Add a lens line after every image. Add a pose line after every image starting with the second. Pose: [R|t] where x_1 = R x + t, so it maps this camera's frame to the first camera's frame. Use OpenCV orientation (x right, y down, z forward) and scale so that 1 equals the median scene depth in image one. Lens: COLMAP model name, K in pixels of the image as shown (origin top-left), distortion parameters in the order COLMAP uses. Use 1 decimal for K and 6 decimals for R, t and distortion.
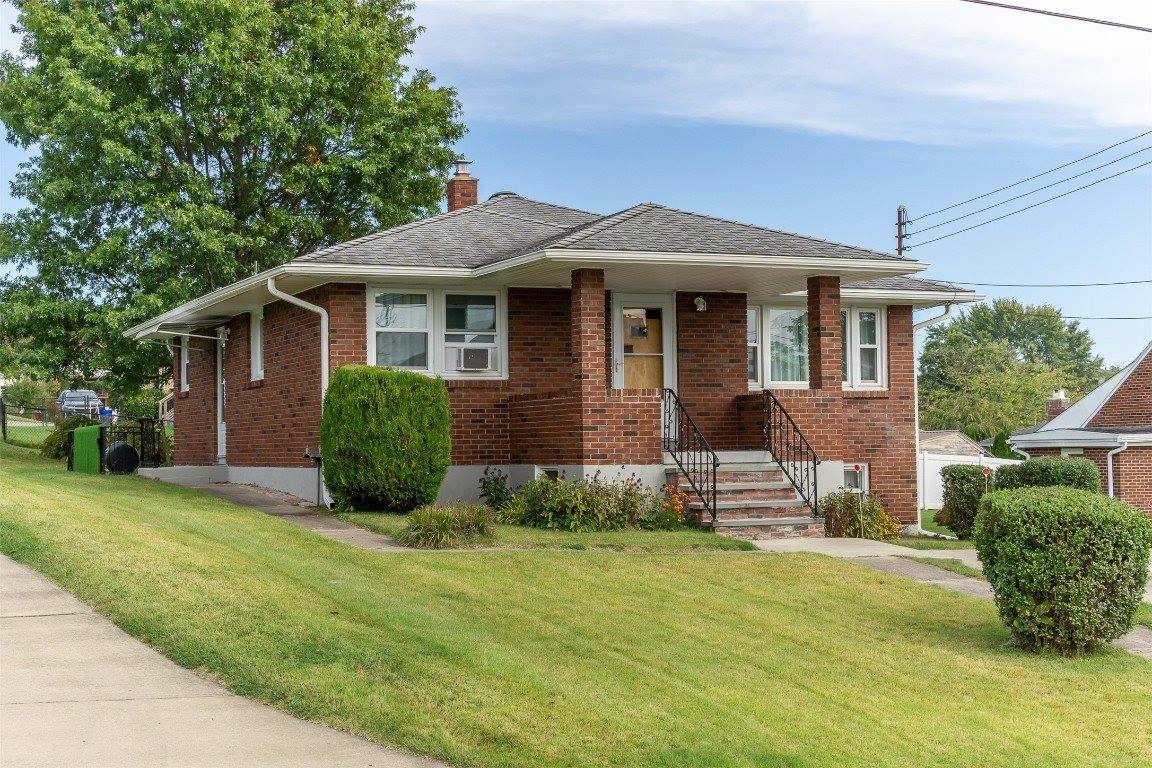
lens RADIAL K [[1707.3, 0, 576.0], [0, 1707.3, 384.0], [0, 0, 1]] dist [-0.042224, -0.091453]
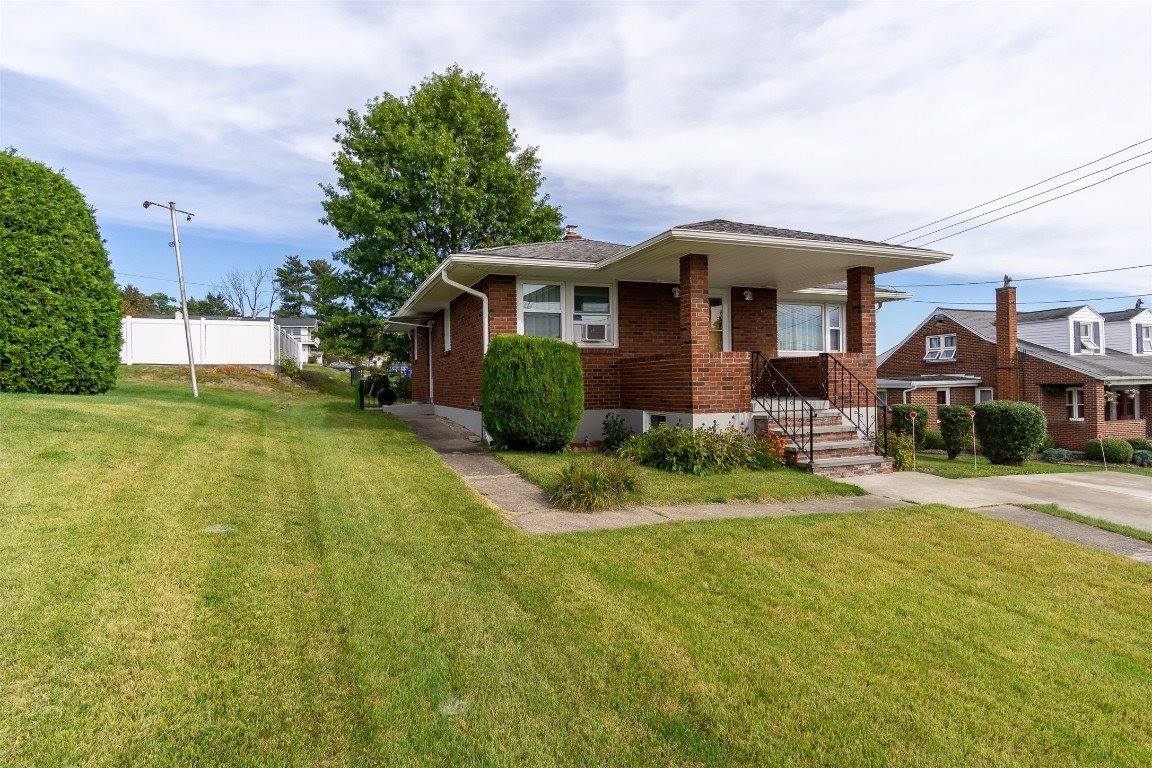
lens RADIAL K [[609.2, 0, 576.0], [0, 609.2, 384.0], [0, 0, 1]] dist [0.002013, 0.000282]
pose [[0.999587, -0.003352, -0.028533, -0.063248], [0.004437, 0.999267, 0.038027, 0.008367], [0.028385, -0.038138, 0.998869, 0.525182]]
